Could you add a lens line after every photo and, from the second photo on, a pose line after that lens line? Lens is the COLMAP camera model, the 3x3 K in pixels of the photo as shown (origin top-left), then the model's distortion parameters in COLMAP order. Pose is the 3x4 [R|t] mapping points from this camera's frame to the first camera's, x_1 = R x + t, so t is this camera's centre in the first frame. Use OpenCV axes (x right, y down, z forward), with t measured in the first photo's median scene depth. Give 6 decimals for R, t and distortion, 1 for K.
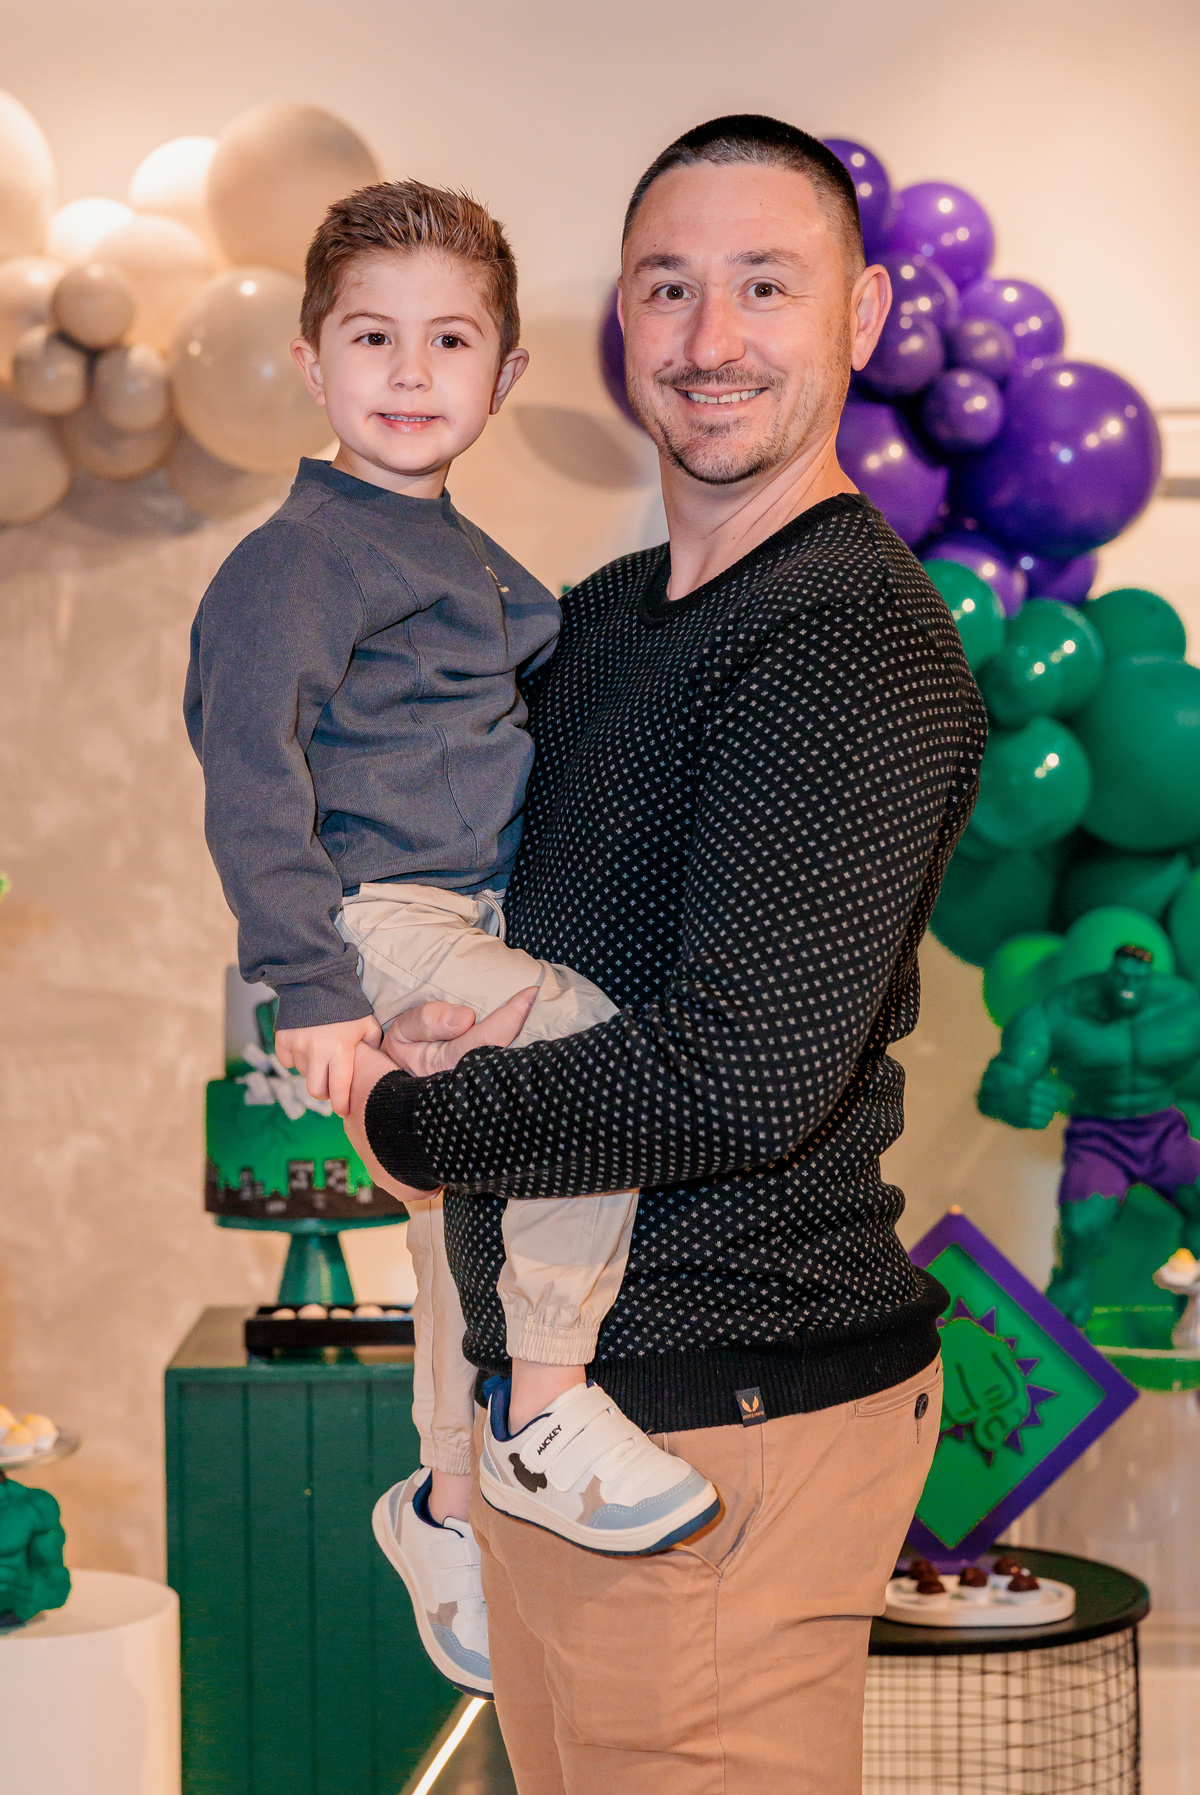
lens RADIAL K [[3238.4, 0, 611.4], [0, 3238.4, 905.6], [0, 0, 1]] dist [-0.076819, 0.000000]
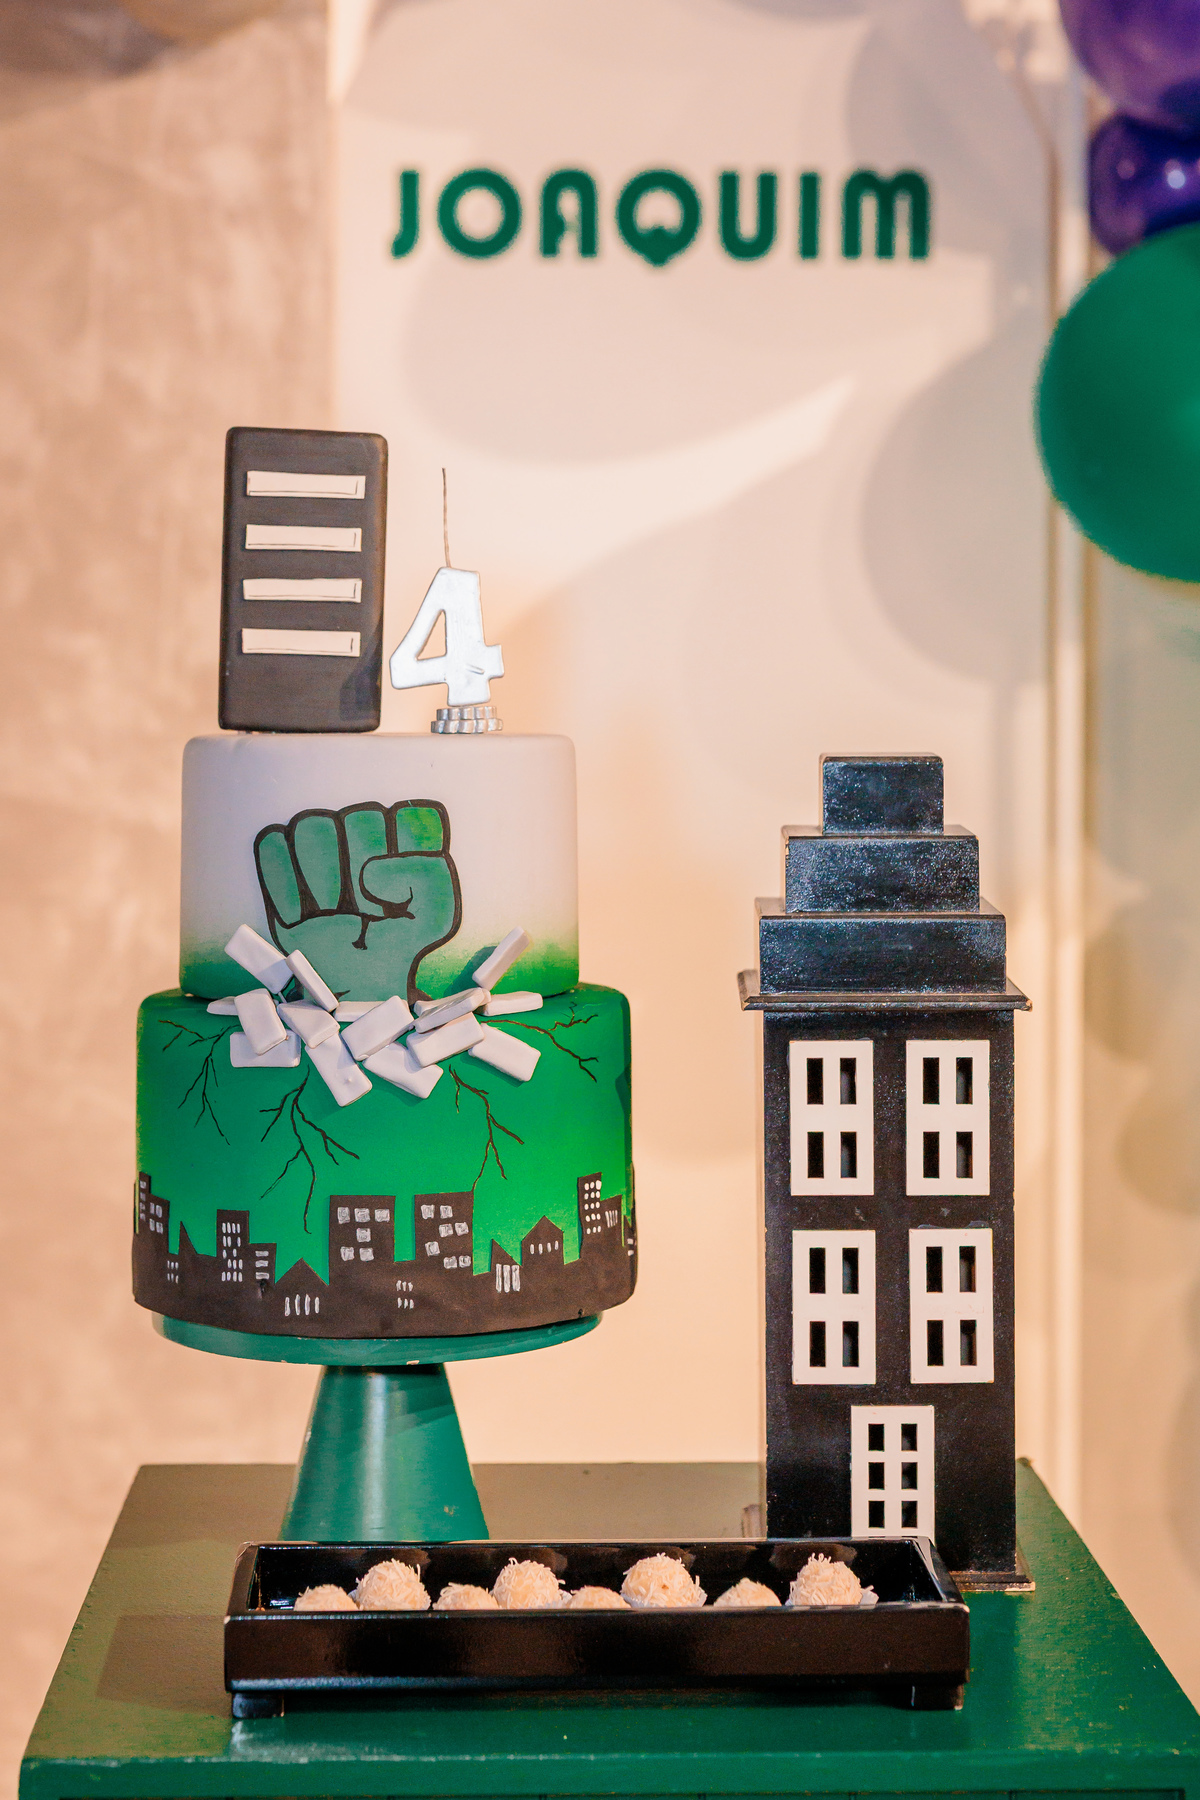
lens RADIAL K [[3162.9, 0, 591.3], [0, 3162.9, 890.2], [0, 0, 1]] dist [-0.087808, 0.000000]
pose [[0.999905, 0.011093, 0.008156, -0.069928], [-0.011515, 0.998489, 0.053737, 0.015792], [-0.007547, -0.053826, 0.998522, 0.590464]]
